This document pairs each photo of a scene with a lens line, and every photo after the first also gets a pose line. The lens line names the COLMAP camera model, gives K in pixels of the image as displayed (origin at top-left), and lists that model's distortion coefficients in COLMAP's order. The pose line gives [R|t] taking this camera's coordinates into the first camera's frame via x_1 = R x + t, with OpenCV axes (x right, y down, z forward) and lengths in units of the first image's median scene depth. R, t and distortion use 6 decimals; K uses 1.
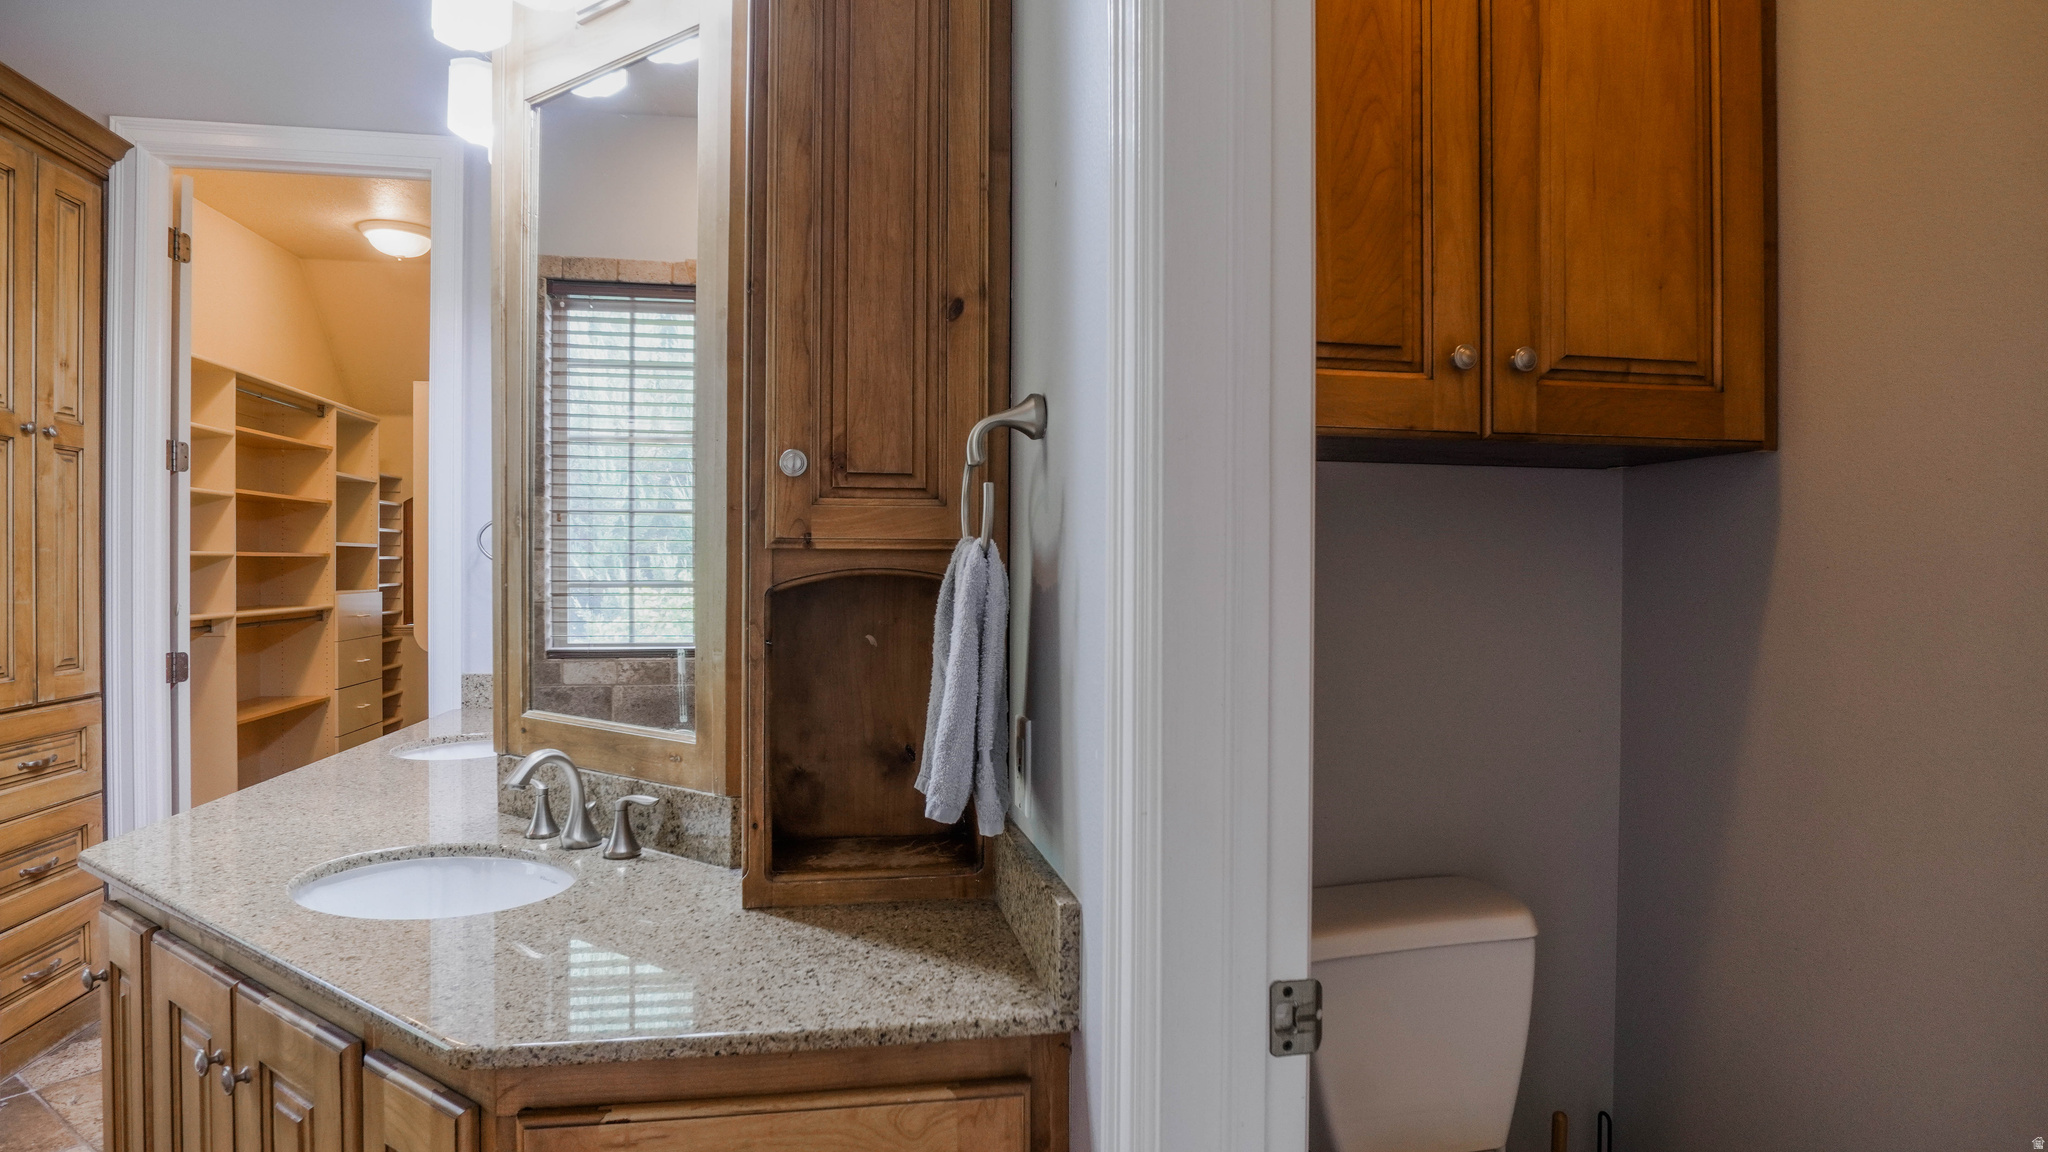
lens RADIAL K [[1106.4, 0, 1023.2], [0, 1106.4, 576.0], [0, 0, 1]] dist [-0.027570, 0.005347]
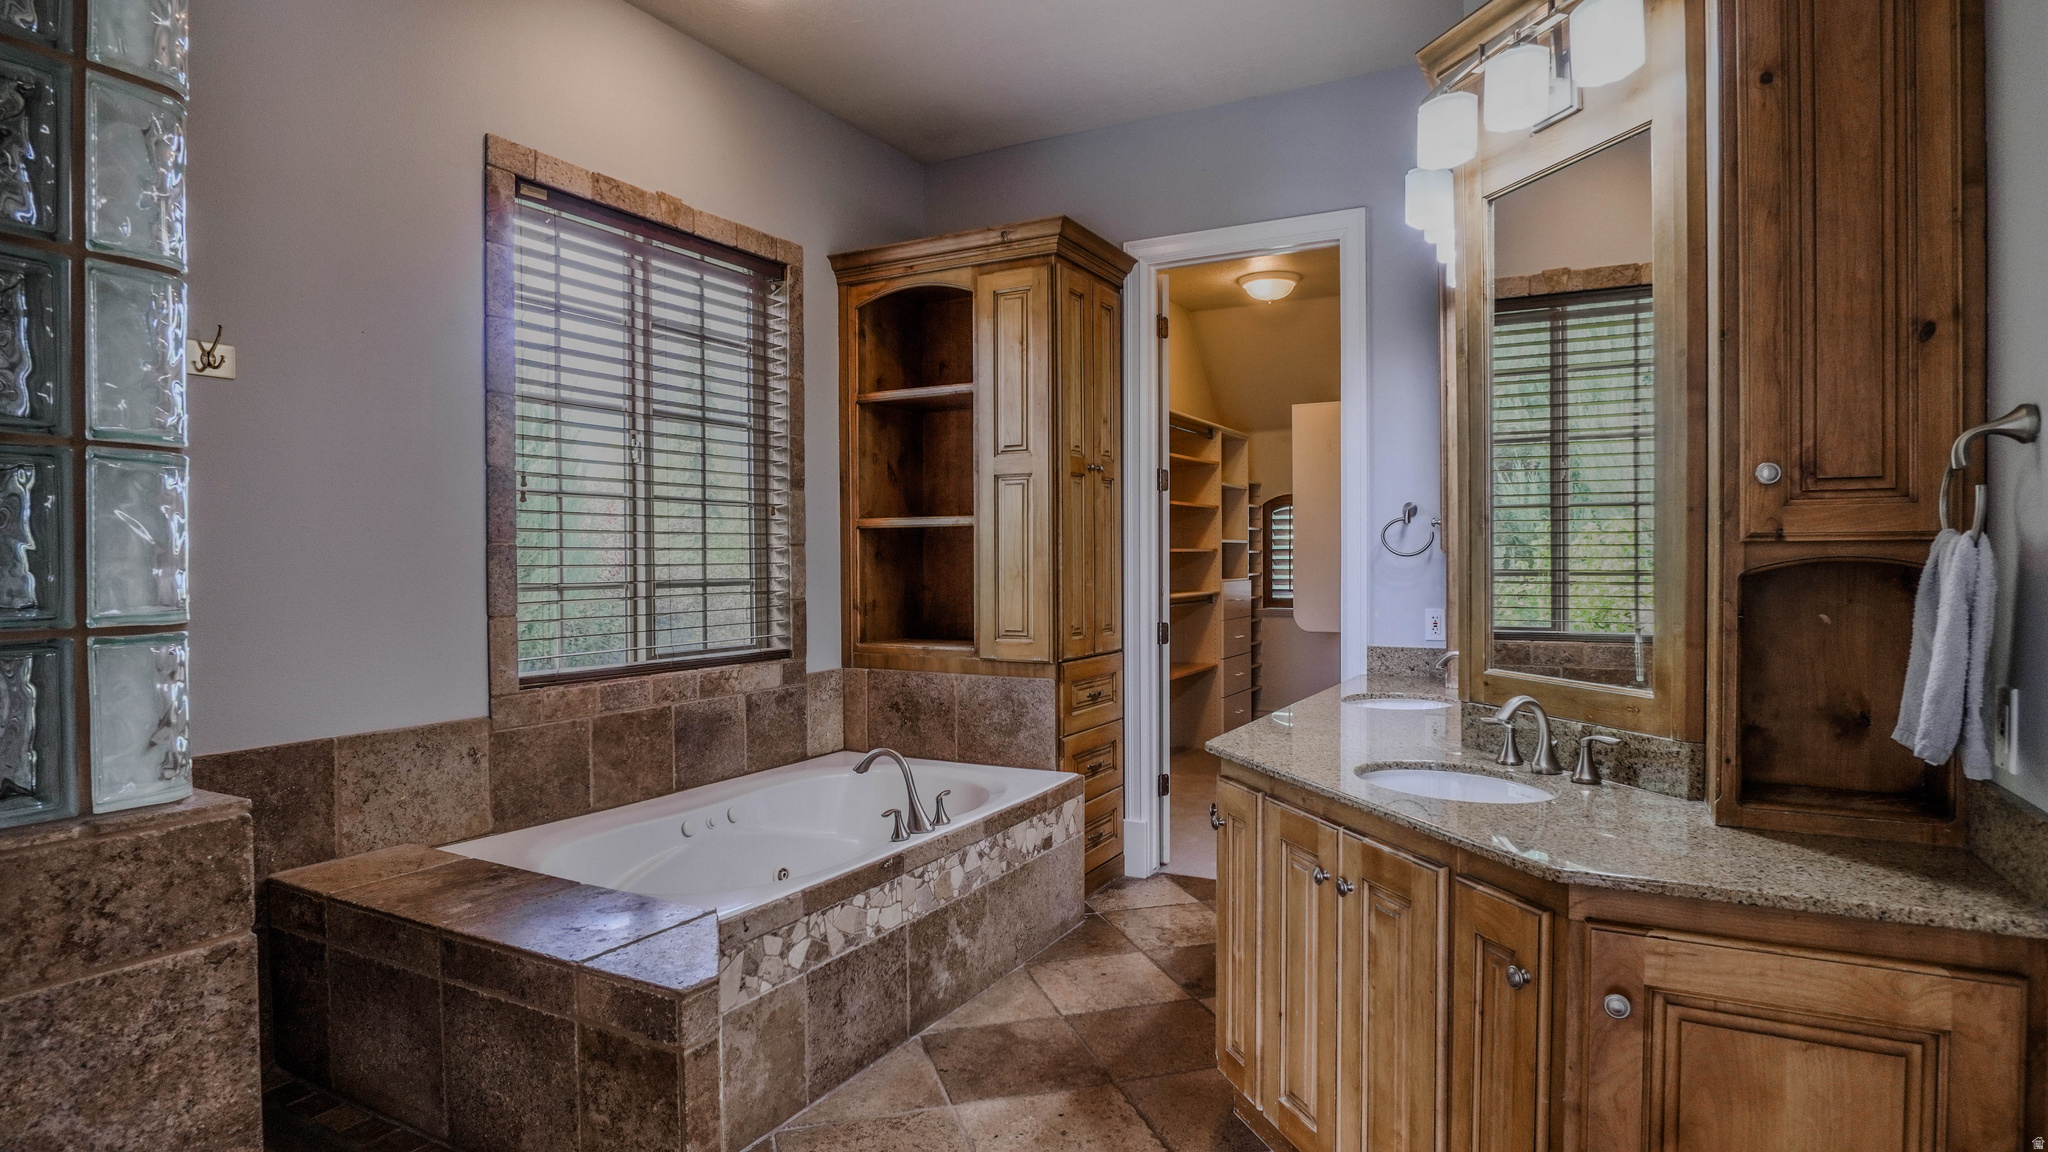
lens RADIAL K [[1106.4, 0, 1028.8], [0, 1106.4, 575.3], [0, 0, 1]] dist [-0.027570, 0.005347]
pose [[0.779552, 0.000674, -0.626337, -0.081064], [0.004451, 0.999968, 0.006616, 0.001627], [0.626321, -0.007946, 0.779524, -0.475680]]
